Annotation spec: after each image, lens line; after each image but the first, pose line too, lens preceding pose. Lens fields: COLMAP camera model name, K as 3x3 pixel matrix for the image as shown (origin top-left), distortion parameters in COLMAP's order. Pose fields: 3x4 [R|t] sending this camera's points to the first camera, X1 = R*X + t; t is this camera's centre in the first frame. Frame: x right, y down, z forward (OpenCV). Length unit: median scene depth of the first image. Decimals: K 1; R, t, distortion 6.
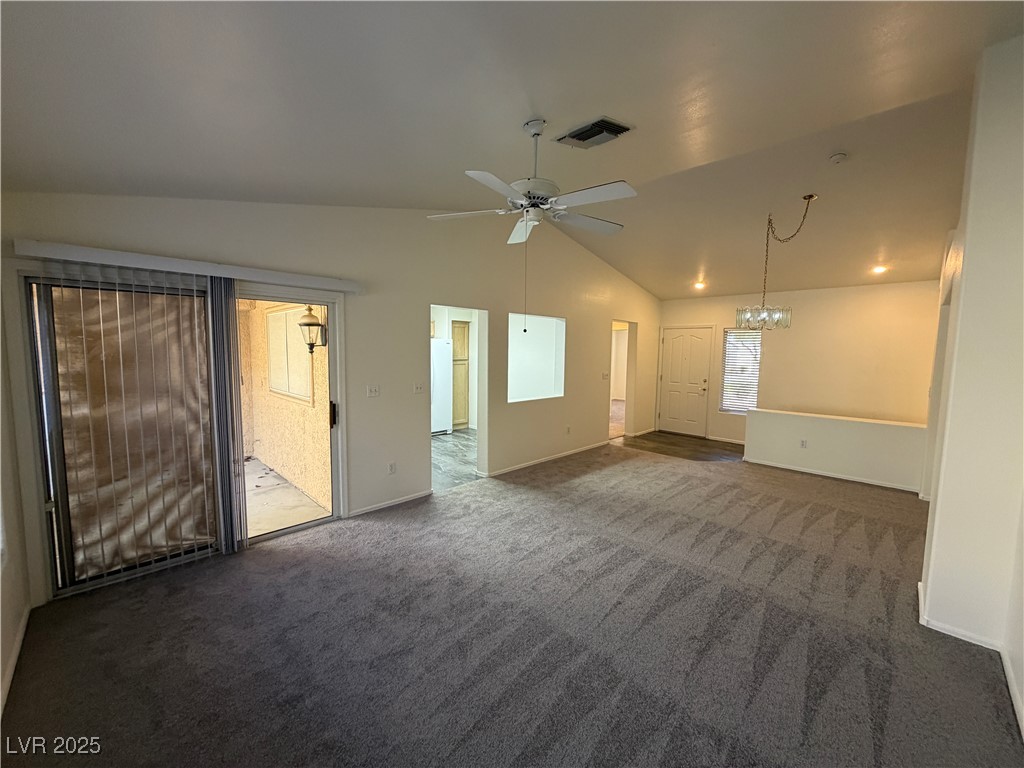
lens RADIAL K [[407.6, 0, 510.4], [0, 407.6, 384.8], [0, 0, 1]] dist [0.000266, -0.000162]
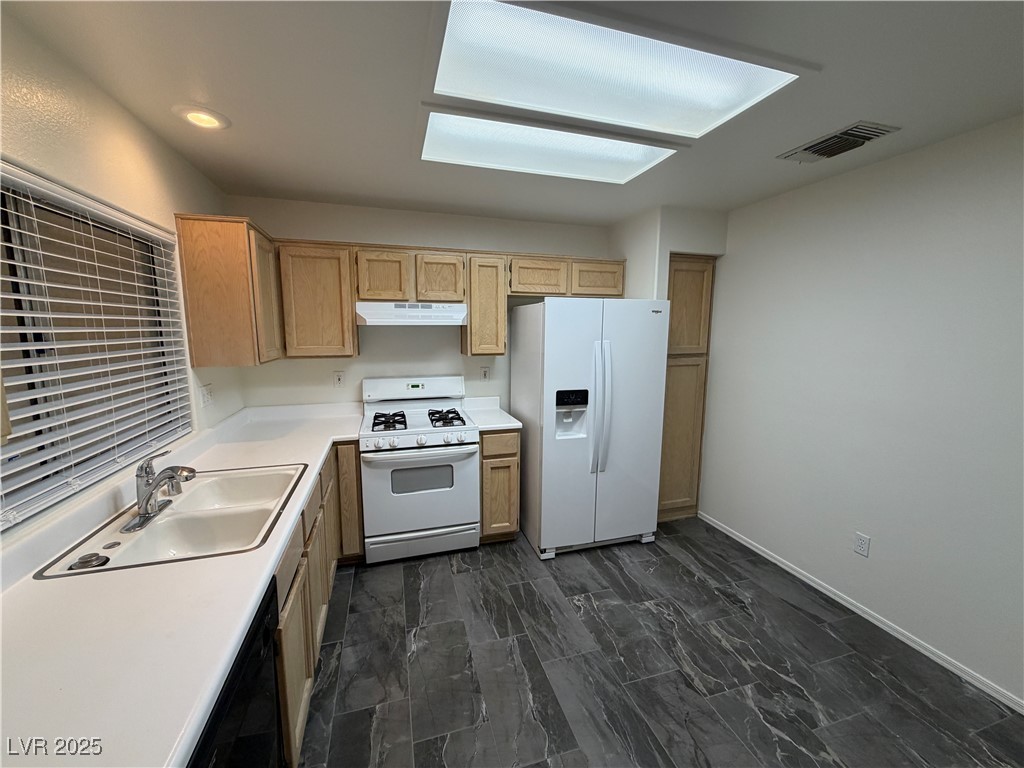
lens RADIAL K [[407.6, 0, 510.5], [0, 407.6, 384.8], [0, 0, 1]] dist [0.000266, -0.000162]
pose [[0.882782, 0.057751, -0.466219, -0.134211], [-0.035250, 0.997760, 0.056847, -0.073343], [0.468458, -0.033749, 0.882841, 0.866562]]
